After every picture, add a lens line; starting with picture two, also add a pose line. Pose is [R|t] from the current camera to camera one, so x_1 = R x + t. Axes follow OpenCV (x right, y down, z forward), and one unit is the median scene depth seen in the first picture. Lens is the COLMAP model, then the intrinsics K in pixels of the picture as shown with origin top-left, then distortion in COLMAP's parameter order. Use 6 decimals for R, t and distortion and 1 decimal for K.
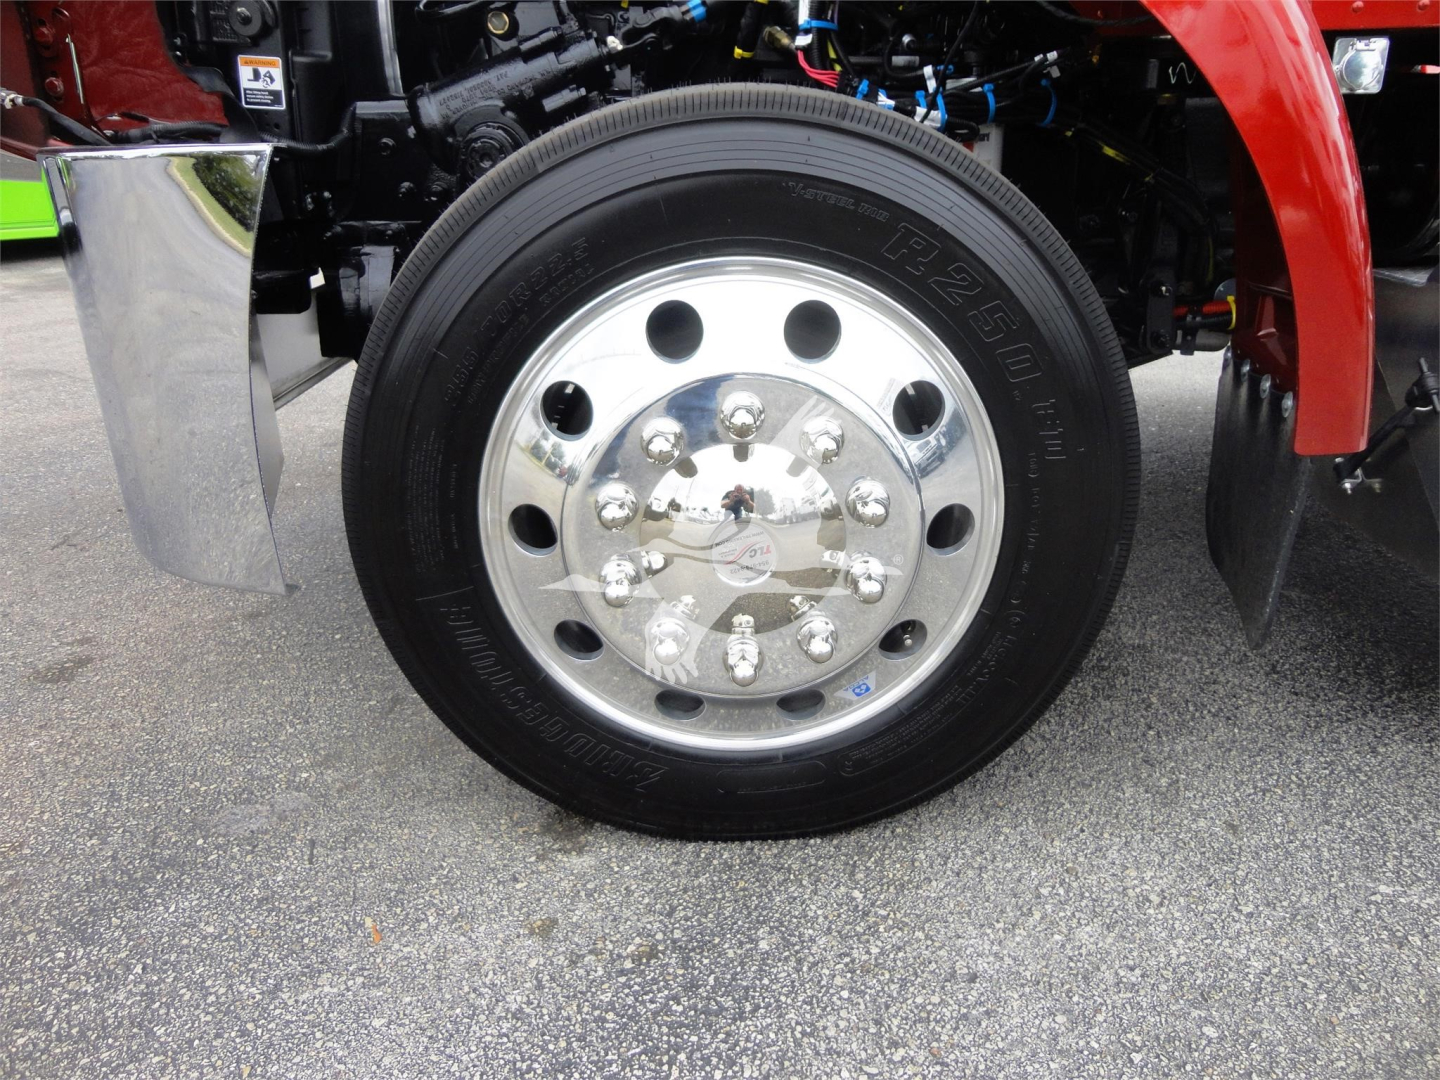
lens RADIAL K [[1039.6, 0, 720.0], [0, 1039.6, 540.0], [0, 0, 1]] dist [-0.003655, 0.001193]
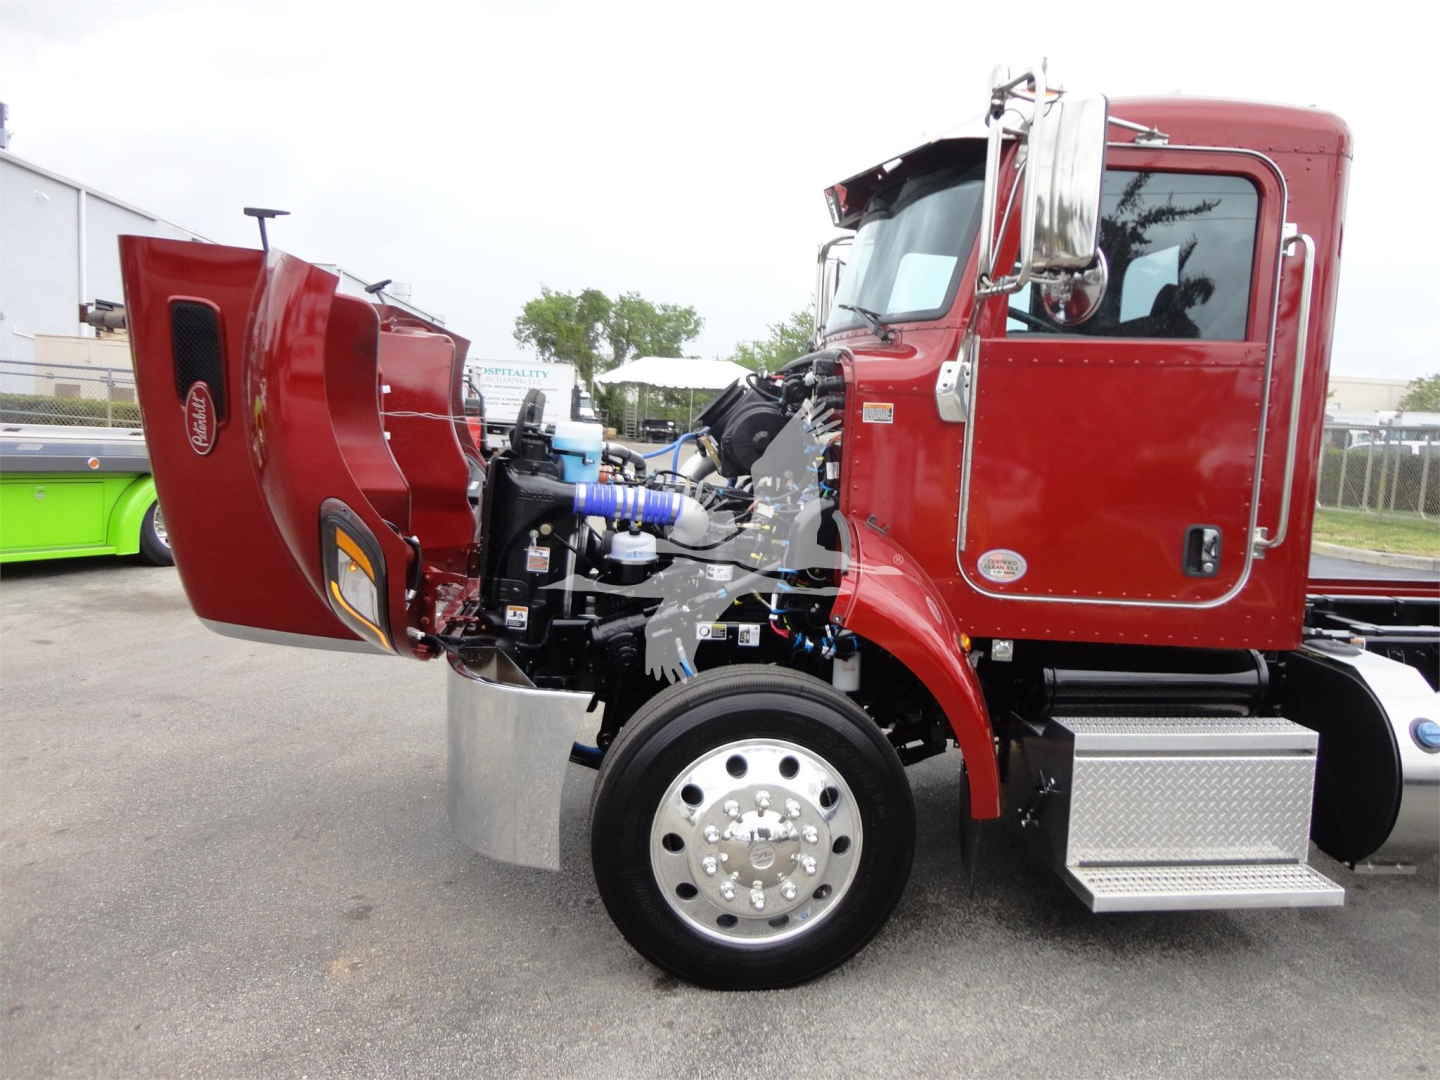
lens RADIAL K [[1120.2, 0, 702.8], [0, 1120.2, 549.1], [0, 0, 1]] dist [0.028597, 0.005950]
pose [[0.993541, 0.041880, 0.105459, -0.400130], [-0.016433, 0.972705, -0.231463, -0.070005], [-0.112274, 0.228235, 0.967111, -1.636994]]
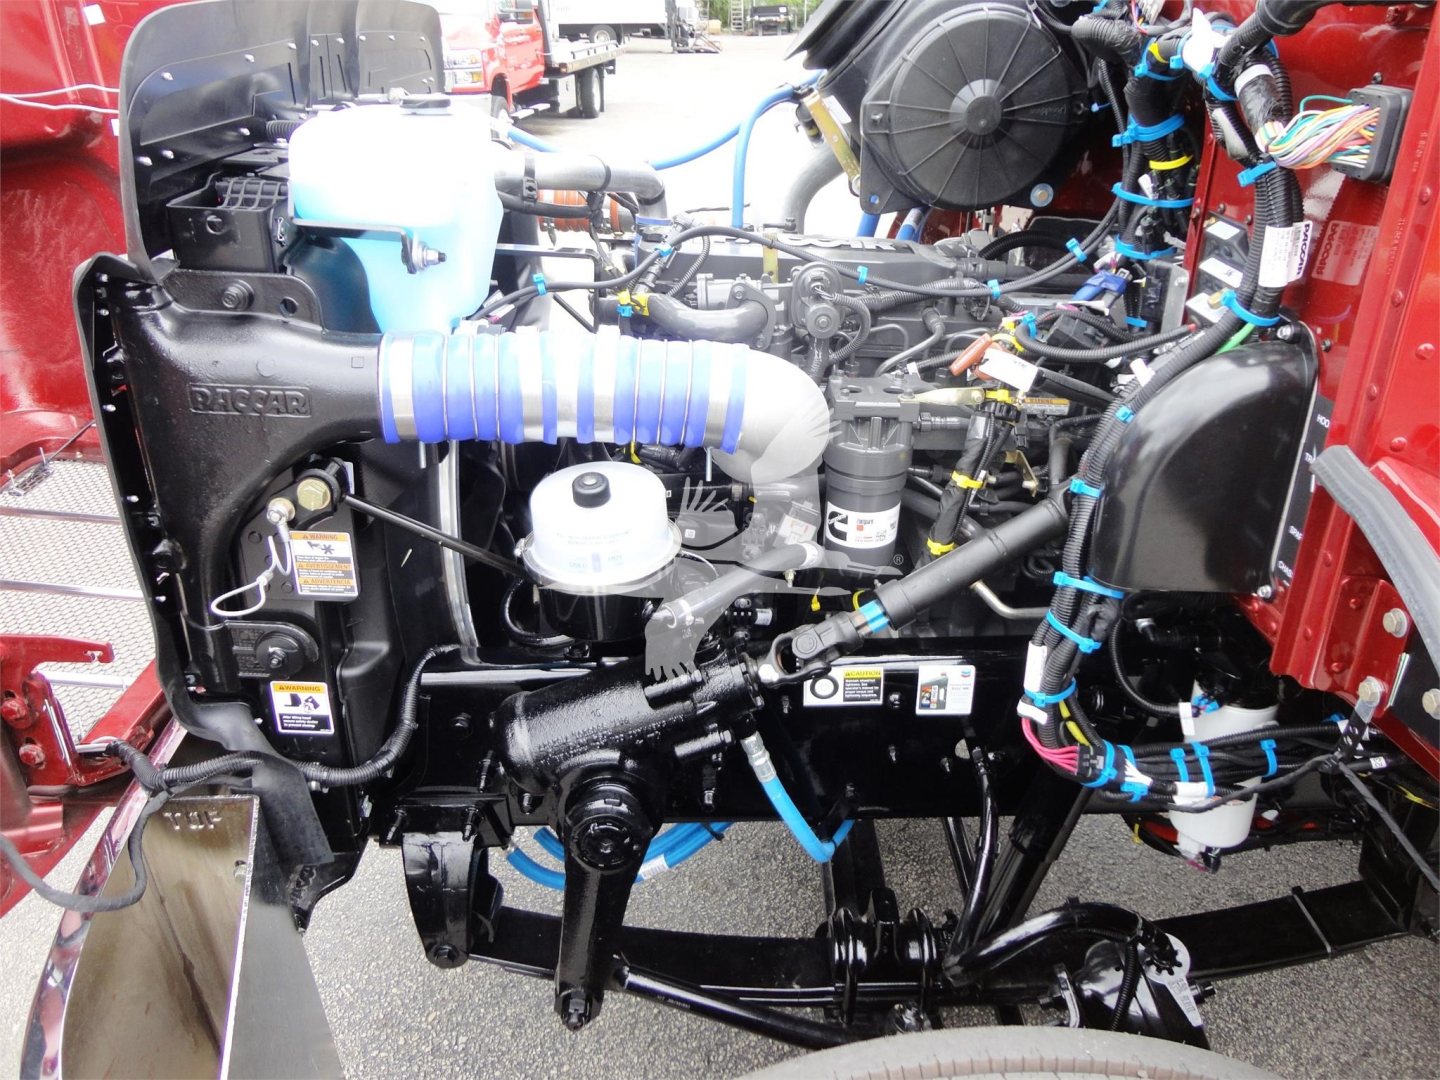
lens RADIAL K [[1053.6, 0, 713.9], [0, 1053.6, 537.9], [0, 0, 1]] dist [0.005382, 0.007869]
pose [[0.999844, -0.017540, 0.002227, -0.177688], [0.017143, 0.992539, 0.120720, -0.837007], [-0.004327, -0.120663, 0.992684, 0.312977]]
